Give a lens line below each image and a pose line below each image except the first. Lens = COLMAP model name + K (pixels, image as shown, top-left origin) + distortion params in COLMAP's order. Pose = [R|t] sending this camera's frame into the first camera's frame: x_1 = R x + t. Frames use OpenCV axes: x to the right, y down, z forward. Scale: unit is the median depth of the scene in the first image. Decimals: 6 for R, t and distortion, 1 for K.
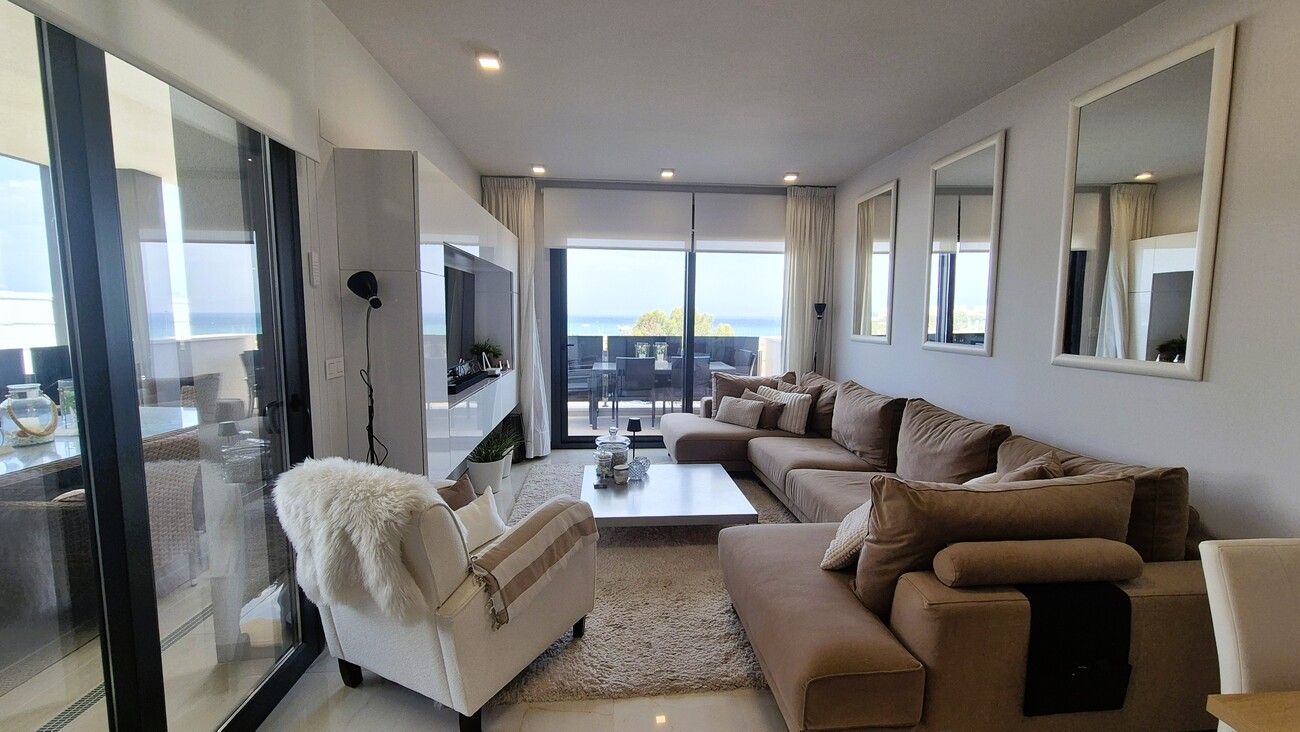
lens RADIAL K [[536.5, 0, 652.0], [0, 536.5, 369.9], [0, 0, 1]] dist [0.000812, 0.000516]
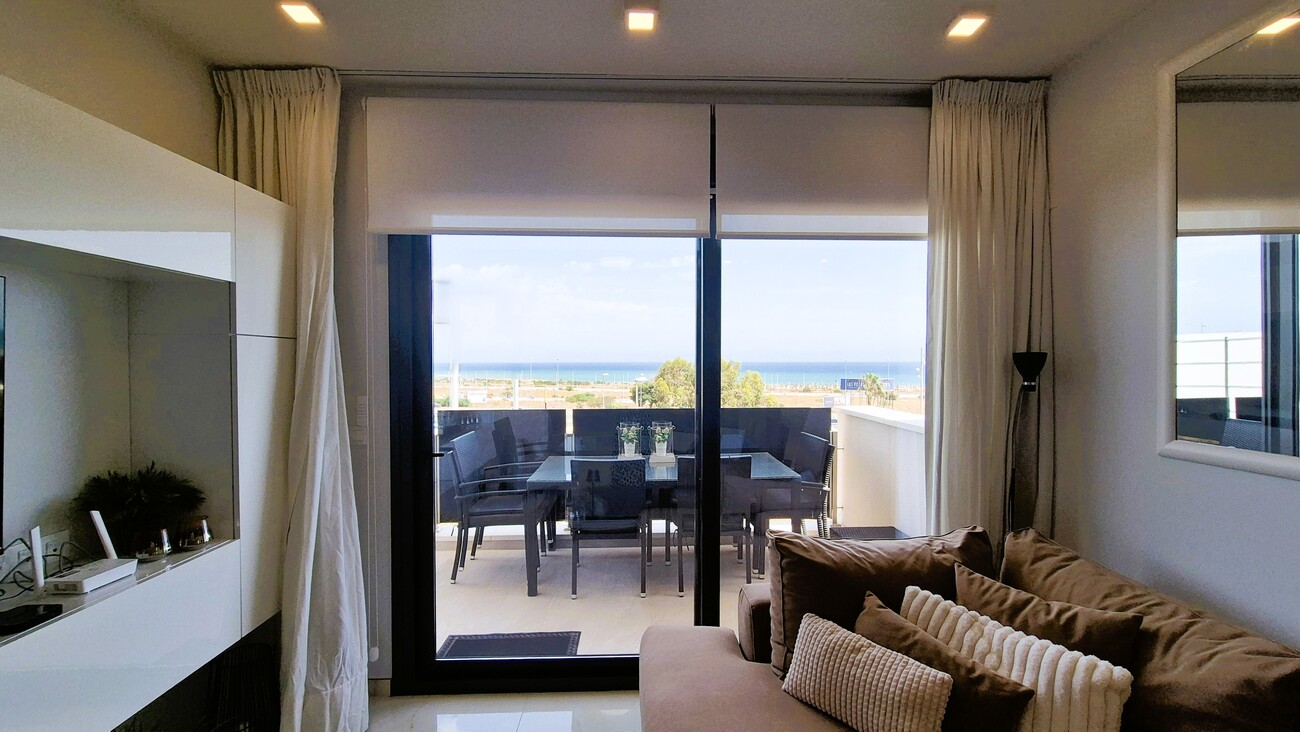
lens RADIAL K [[536.5, 0, 652.0], [0, 536.5, 369.9], [0, 0, 1]] dist [0.000812, 0.000516]
pose [[0.998733, -0.010189, -0.049275, 0.049636], [0.005917, 0.996271, -0.086071, -0.081539], [0.049968, 0.085671, 0.995070, 0.612153]]
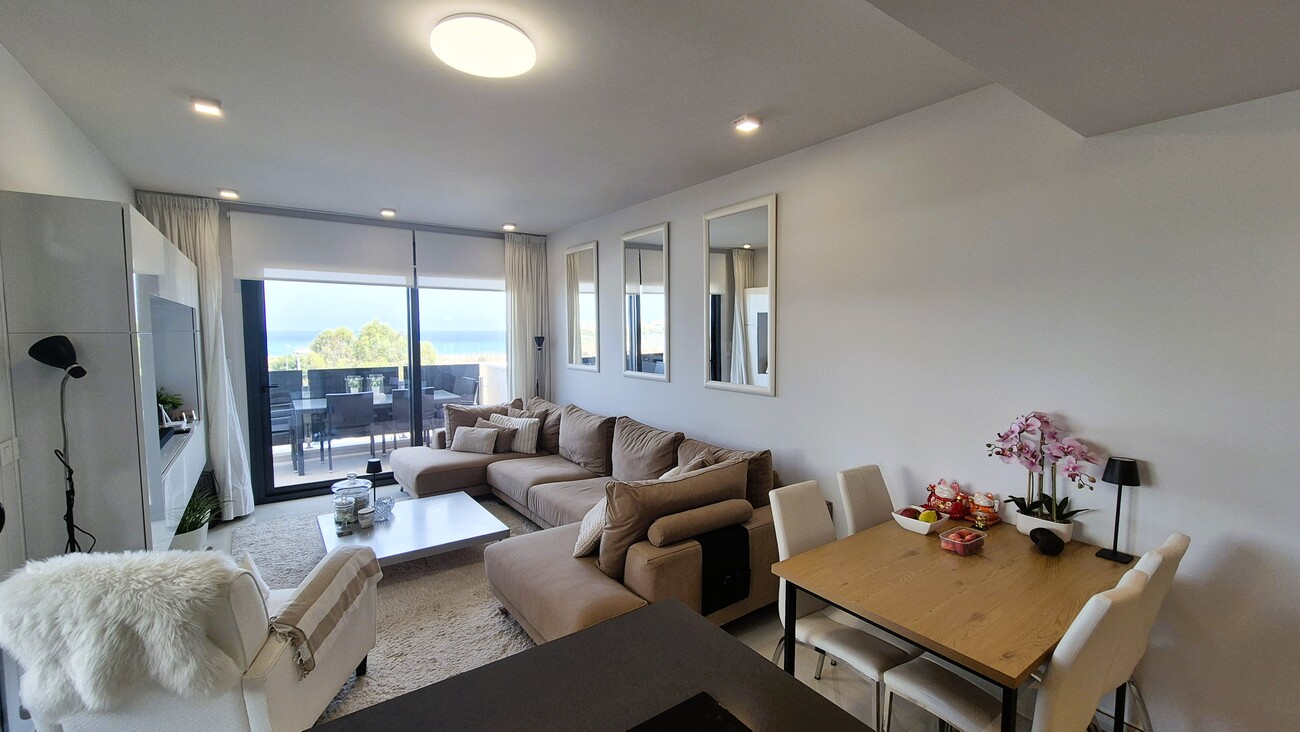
lens RADIAL K [[536.5, 0, 652.0], [0, 536.5, 369.9], [0, 0, 1]] dist [0.000812, 0.000516]
pose [[0.858055, -0.046612, 0.511439, -0.071930], [0.060162, 0.998139, -0.009966, -0.028554], [-0.510022, 0.039320, 0.859262, -0.106715]]
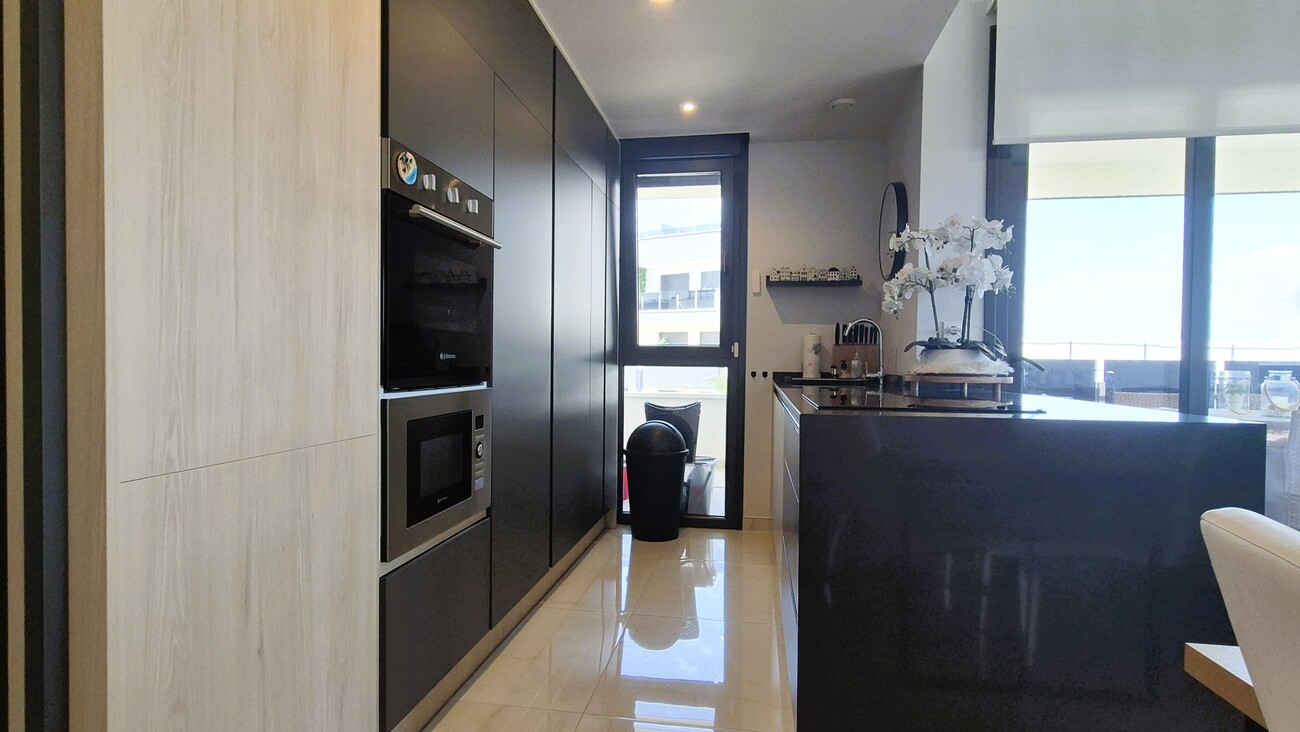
lens RADIAL K [[632.2, 0, 647.1], [0, 632.2, 369.1], [0, 0, 1]] dist [0.001861, -0.000394]
pose [[-0.243143, 0.004280, -0.969981, 0.360531], [-0.115883, 0.992700, 0.033428, 0.079988], [0.963043, 0.120532, -0.240872, -0.051749]]
